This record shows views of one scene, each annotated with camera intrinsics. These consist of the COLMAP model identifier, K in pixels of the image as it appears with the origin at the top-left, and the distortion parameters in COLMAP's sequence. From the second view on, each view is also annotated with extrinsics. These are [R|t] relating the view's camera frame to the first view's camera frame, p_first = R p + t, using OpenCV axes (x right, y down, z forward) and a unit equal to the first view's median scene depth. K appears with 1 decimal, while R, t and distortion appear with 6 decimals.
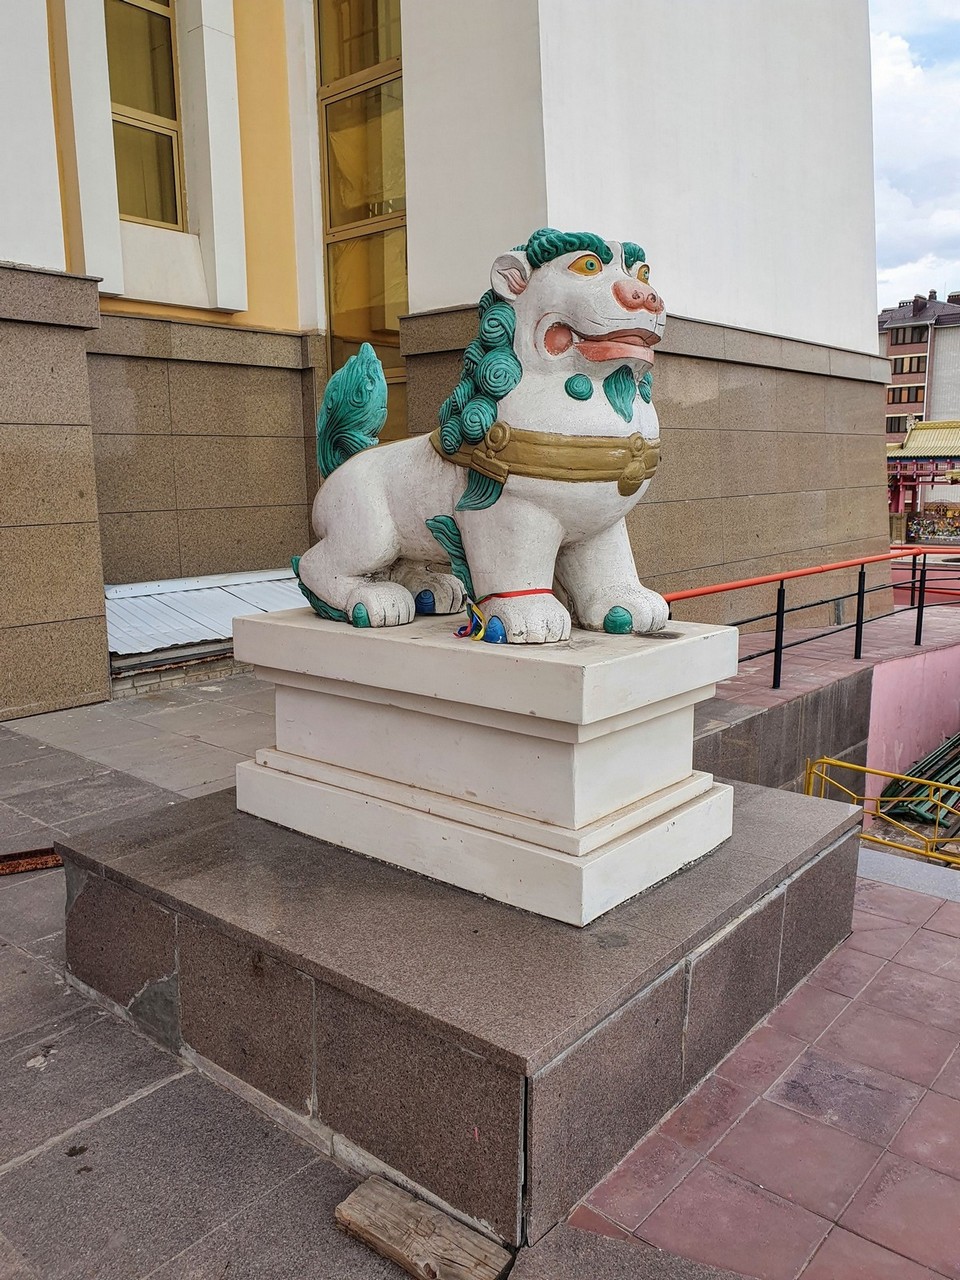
lens RADIAL K [[980.3, 0, 480.0], [0, 980.3, 640.0], [0, 0, 1]] dist [0.000497, 0.000561]
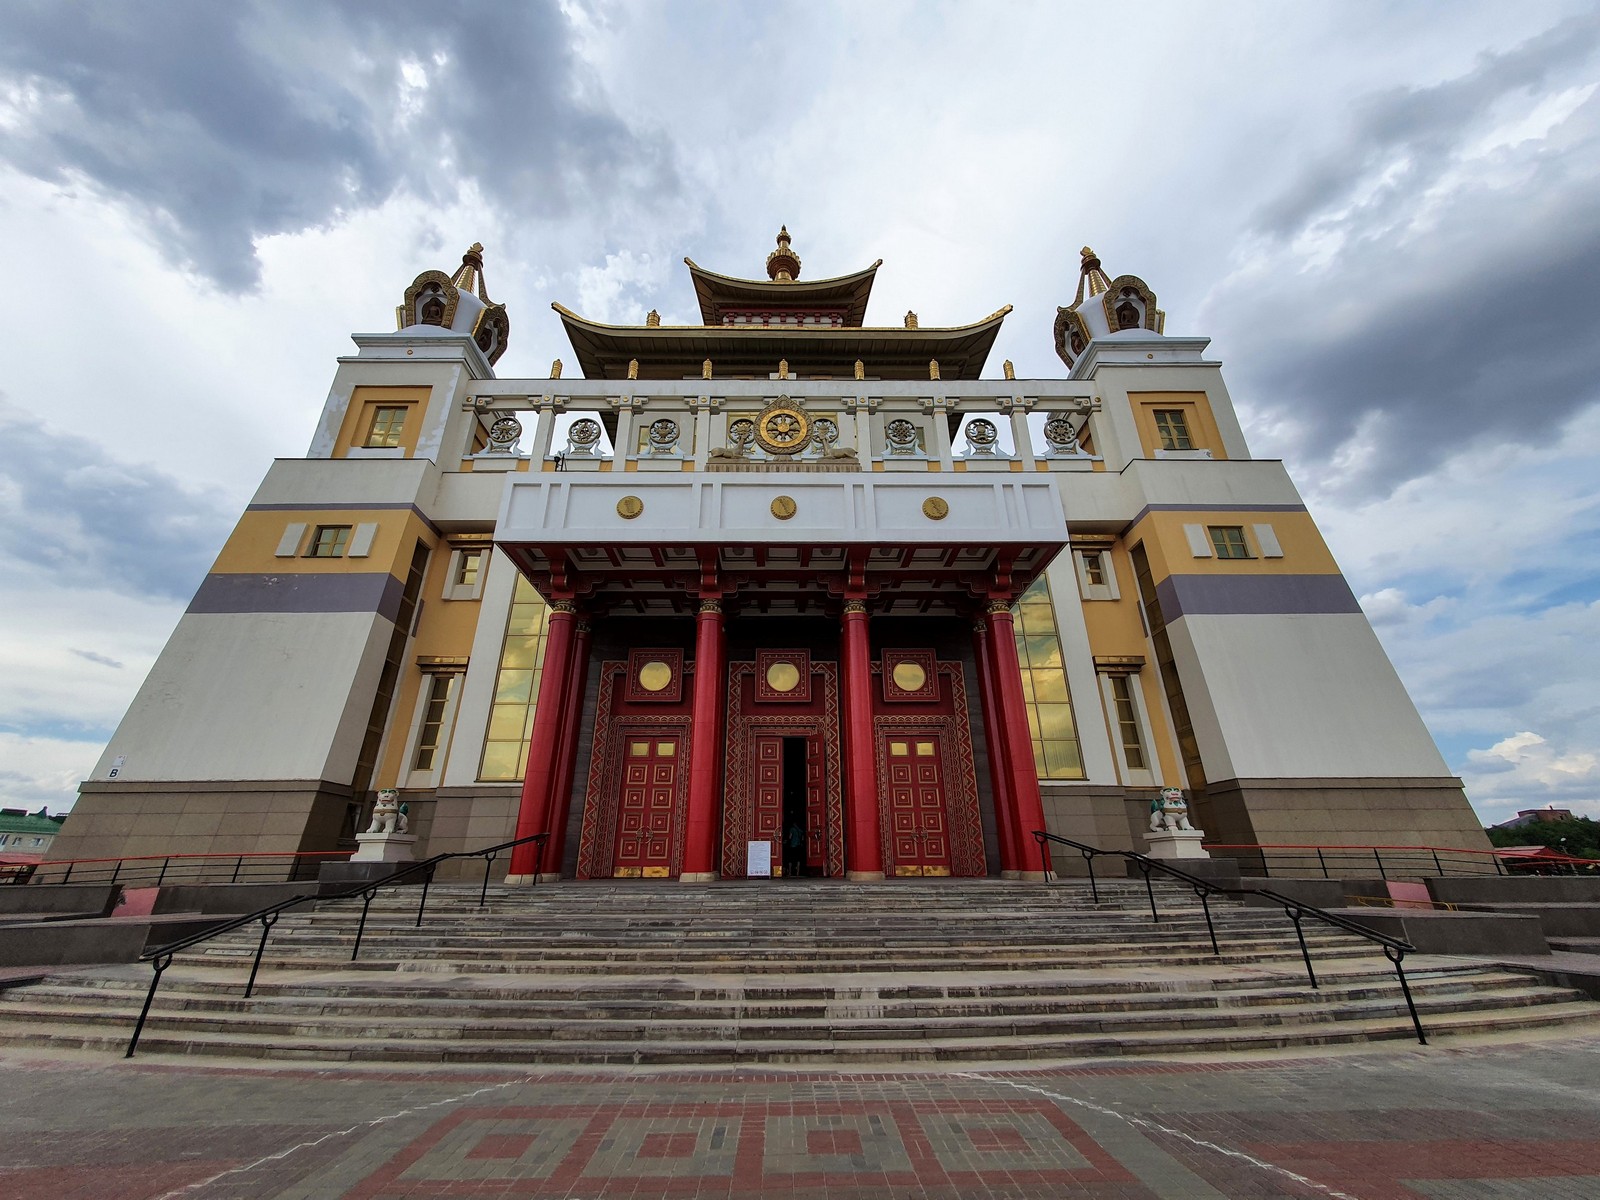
lens RADIAL K [[635.7, 0, 800.0], [0, 635.7, 600.0], [0, 0, 1]] dist [-0.001921, -0.000107]
pose [[0.667285, -0.286024, -0.687693, 2.094978], [-0.137084, 0.860384, -0.490864, 1.325442], [0.732079, 0.421818, 0.534912, -4.886493]]
